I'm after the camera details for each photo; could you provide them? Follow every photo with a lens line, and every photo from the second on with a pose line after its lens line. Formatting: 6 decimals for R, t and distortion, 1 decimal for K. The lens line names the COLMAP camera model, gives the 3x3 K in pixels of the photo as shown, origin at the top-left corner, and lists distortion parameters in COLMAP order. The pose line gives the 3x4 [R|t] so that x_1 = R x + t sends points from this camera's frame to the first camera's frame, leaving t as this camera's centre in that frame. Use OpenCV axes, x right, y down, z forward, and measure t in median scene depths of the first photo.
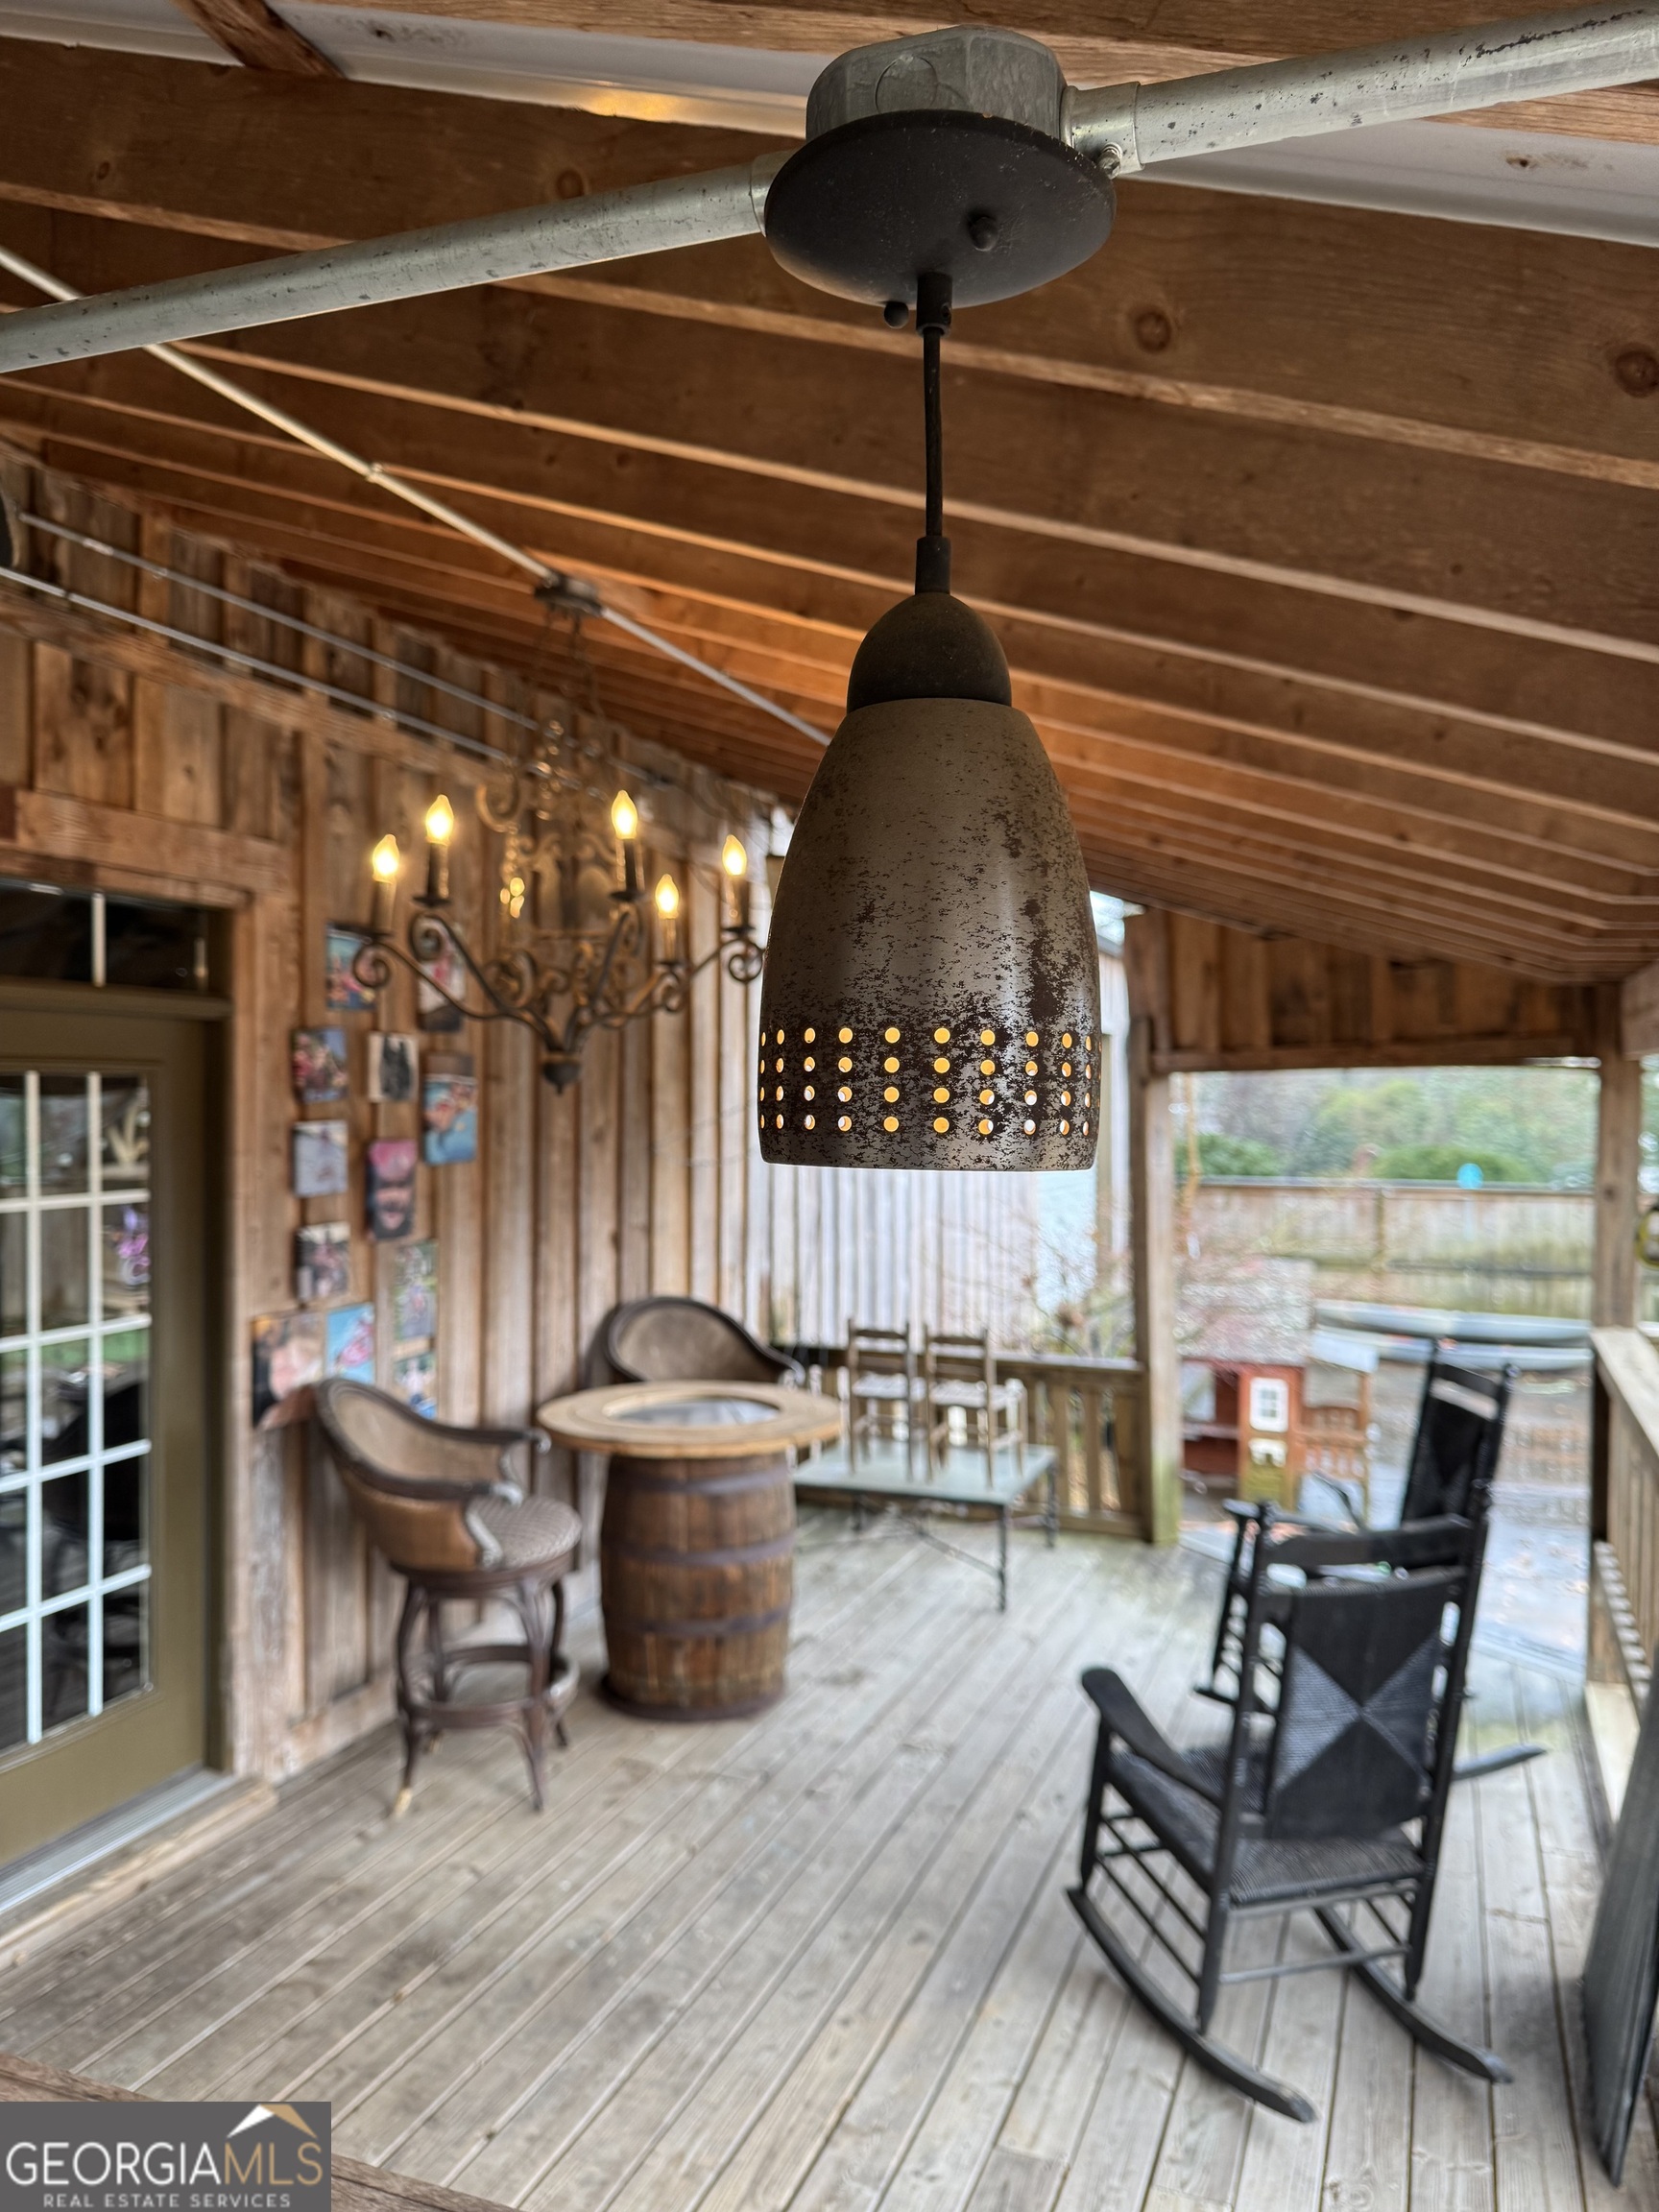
lens RADIAL K [[1643.4, 0, 824.3], [0, 1643.4, 1097.5], [0, 0, 1]] dist [0.123213, -0.176903]
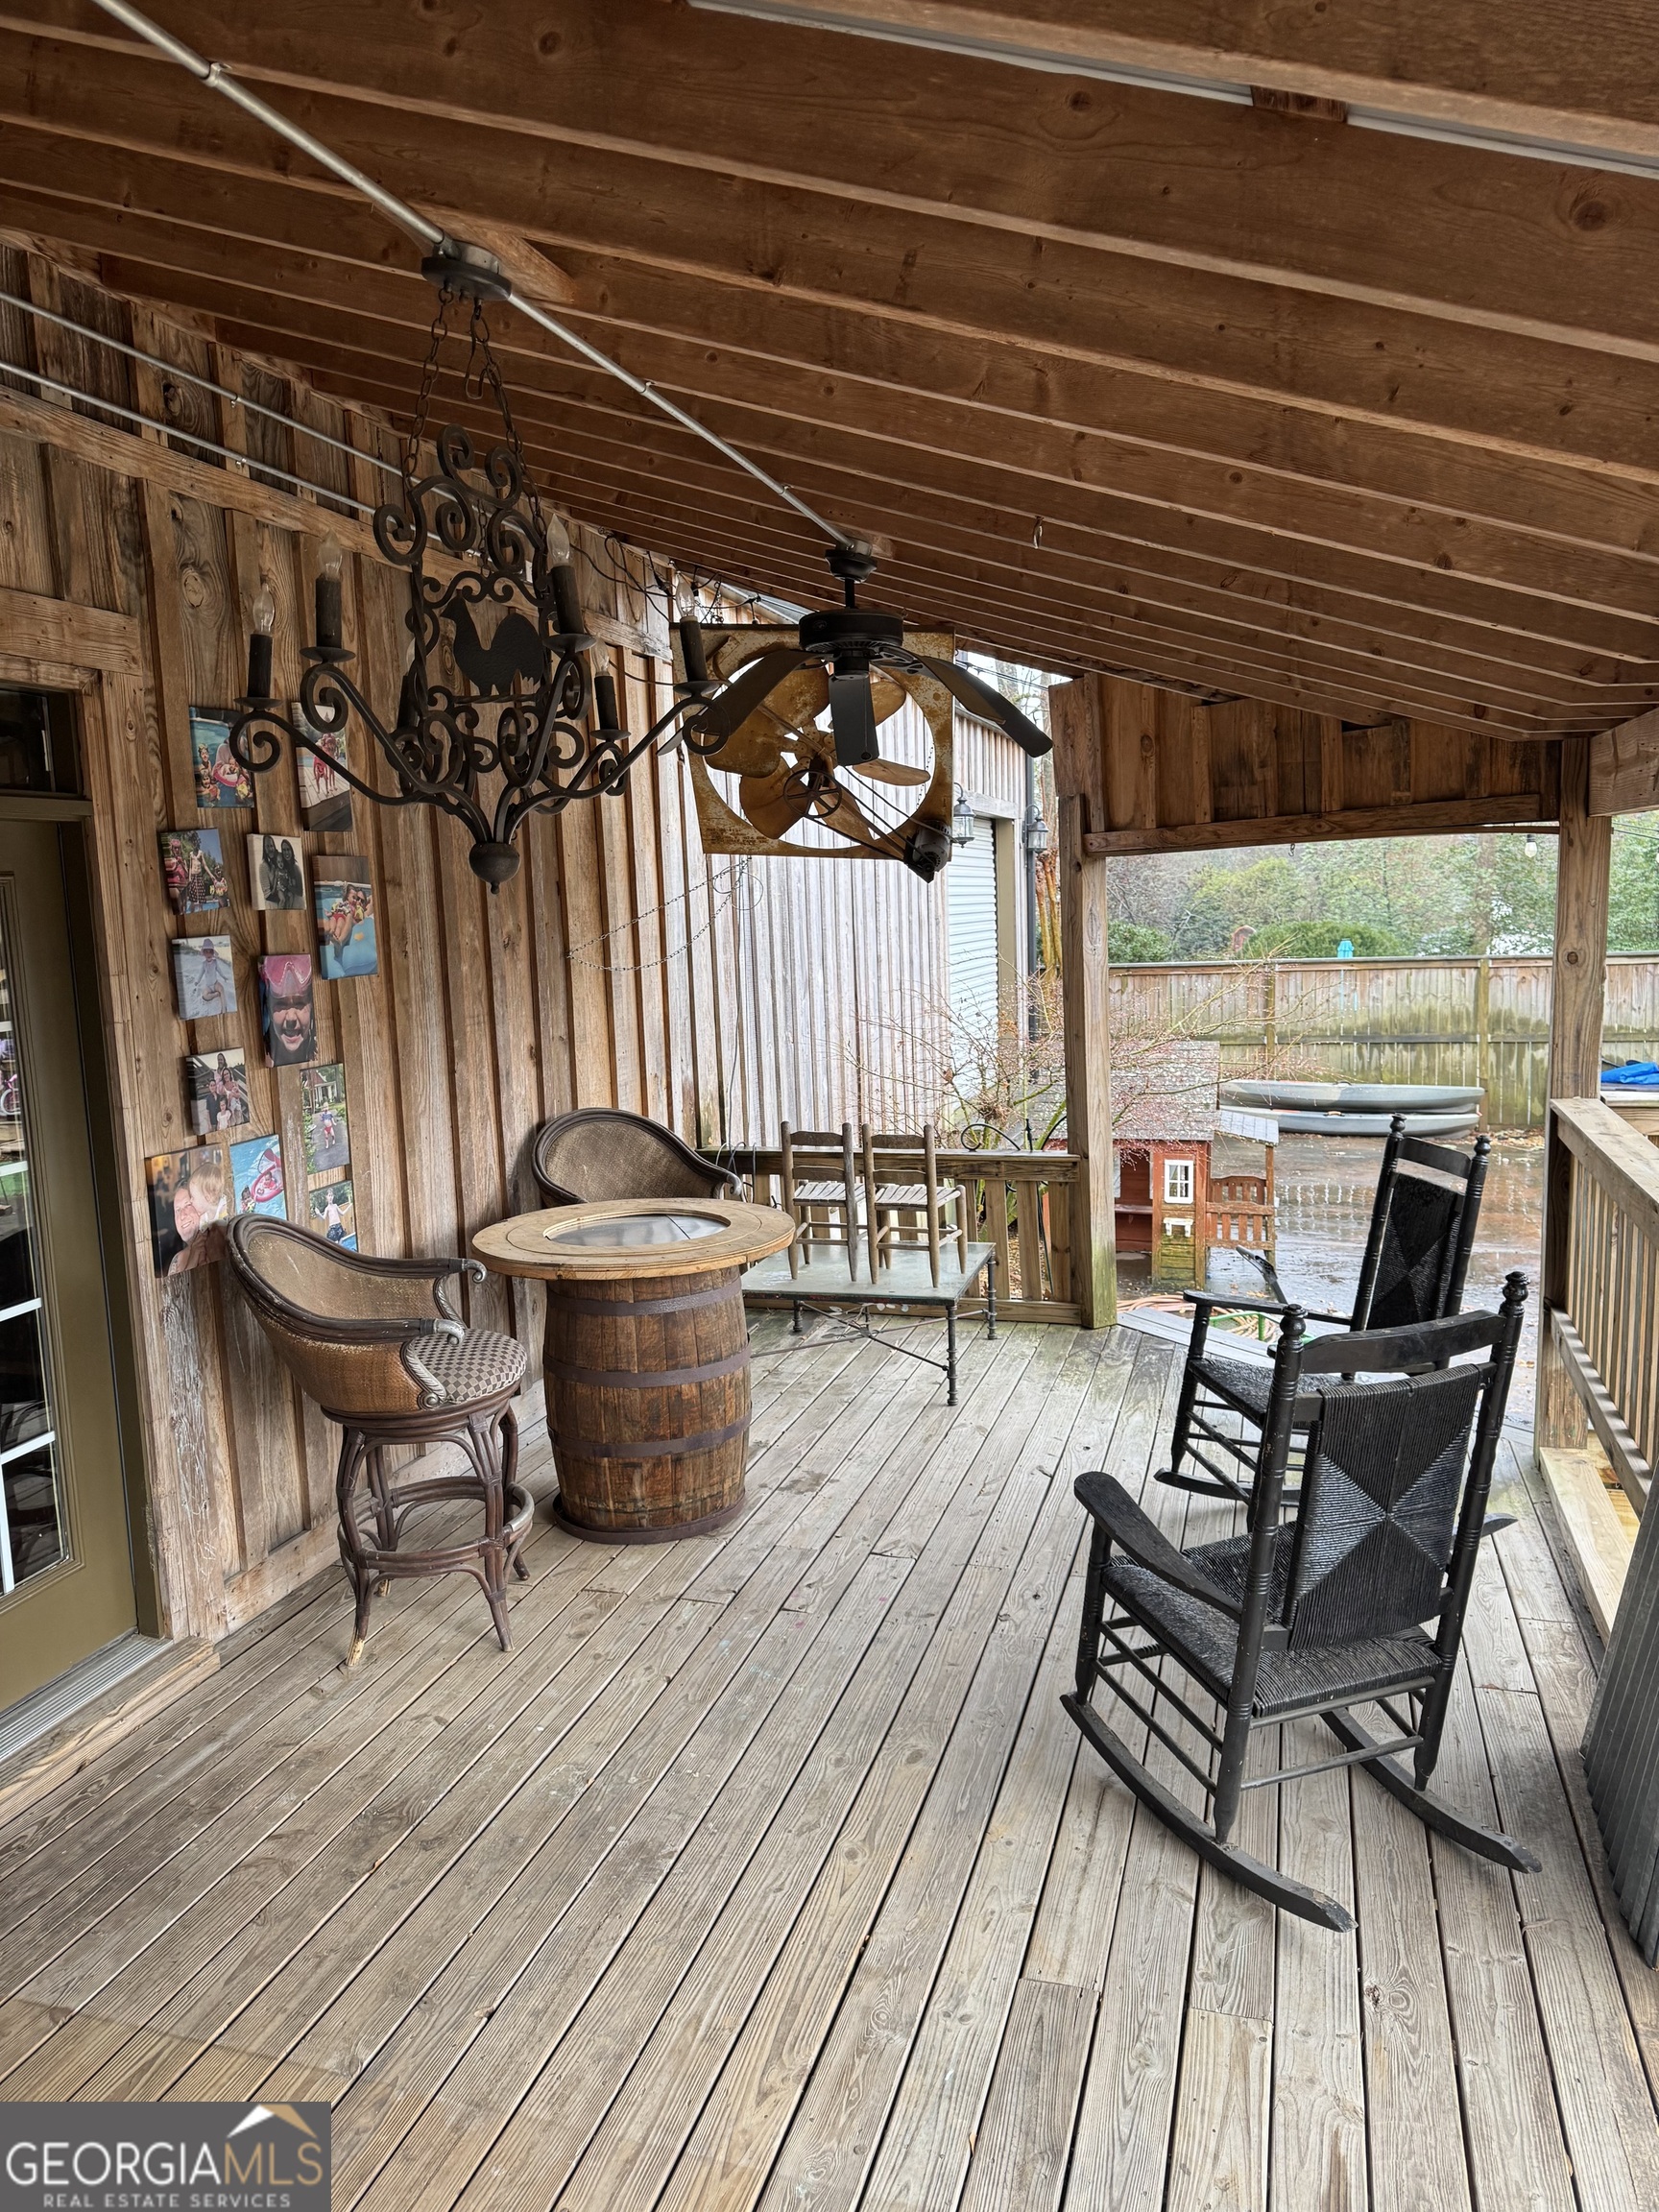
lens RADIAL K [[1589.9, 0, 834.8], [0, 1589.9, 1100.7], [0, 0, 1]] dist [0.177351, -0.305299]
pose [[0.995991, -0.045860, 0.076802, -0.036955], [0.035794, 0.991171, 0.127665, 0.003371], [-0.081979, -0.124405, 0.988839, 0.101012]]
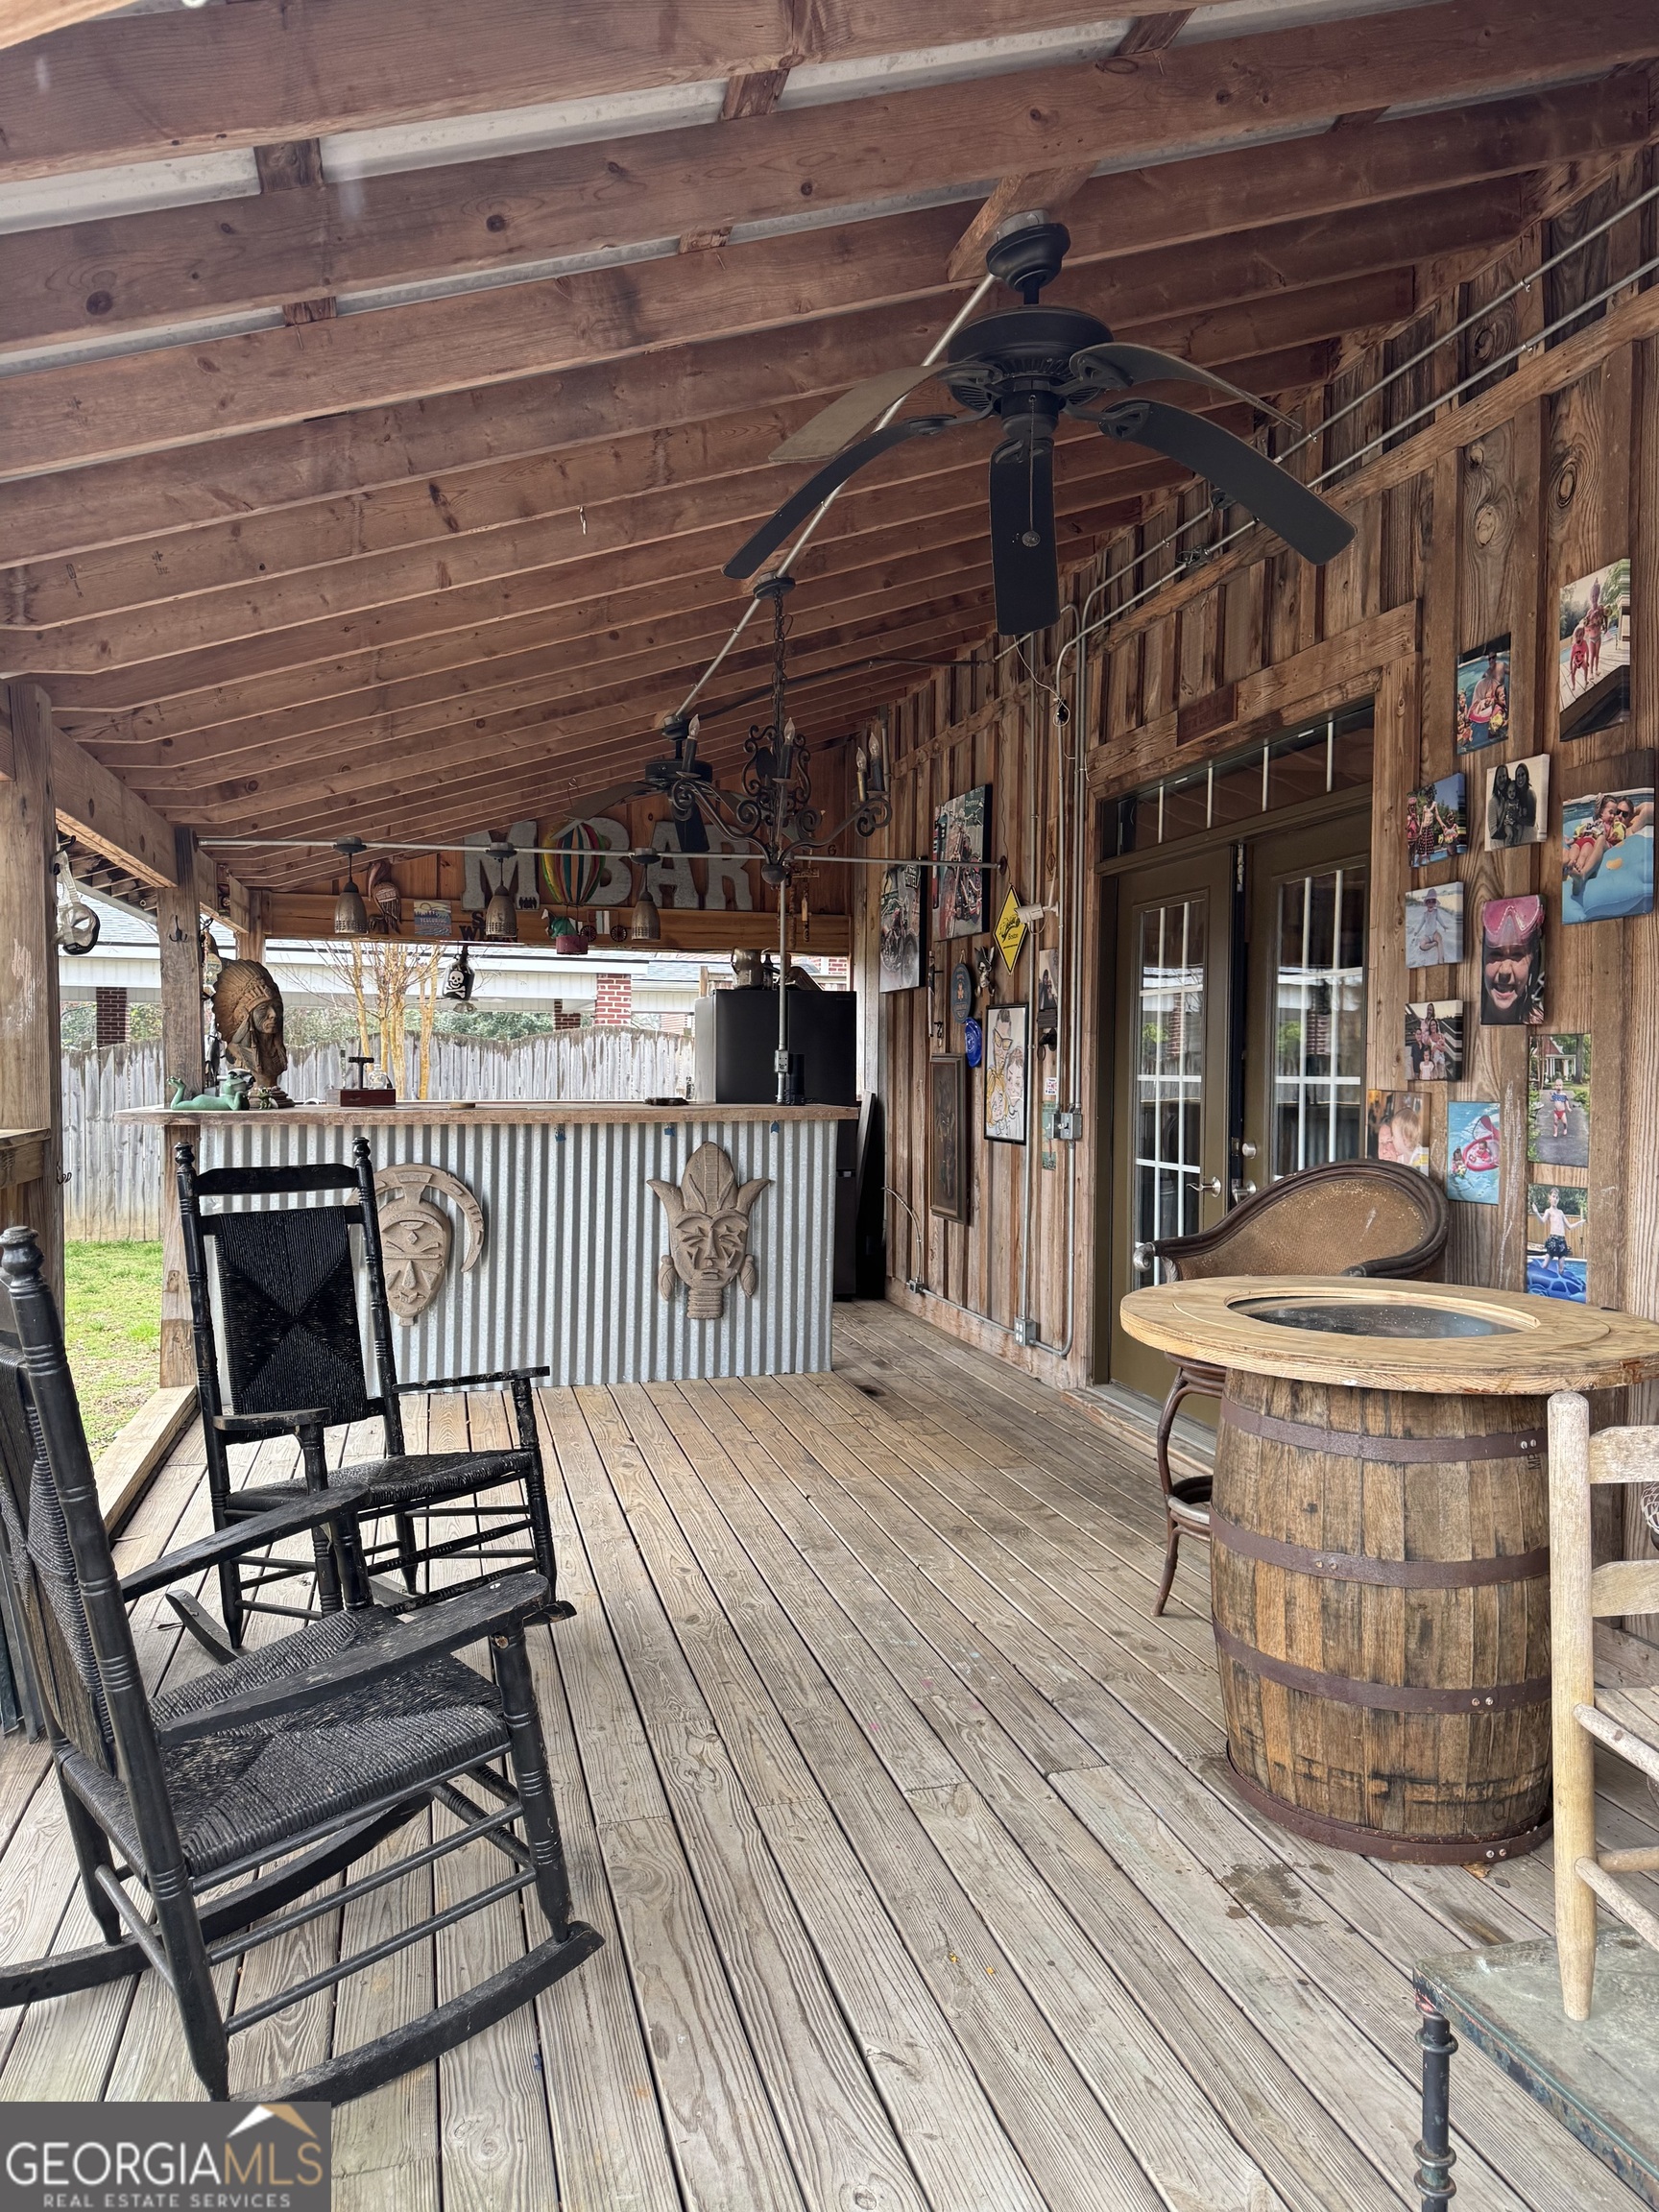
lens RADIAL K [[1589.9, 0, 834.8], [0, 1589.9, 1100.7], [0, 0, 1]] dist [0.177351, -0.305299]
pose [[-0.815267, 0.001449, -0.579084, 0.480161], [-0.014792, 0.999619, 0.023325, 0.117401], [0.578897, 0.027582, -0.814934, 1.557710]]
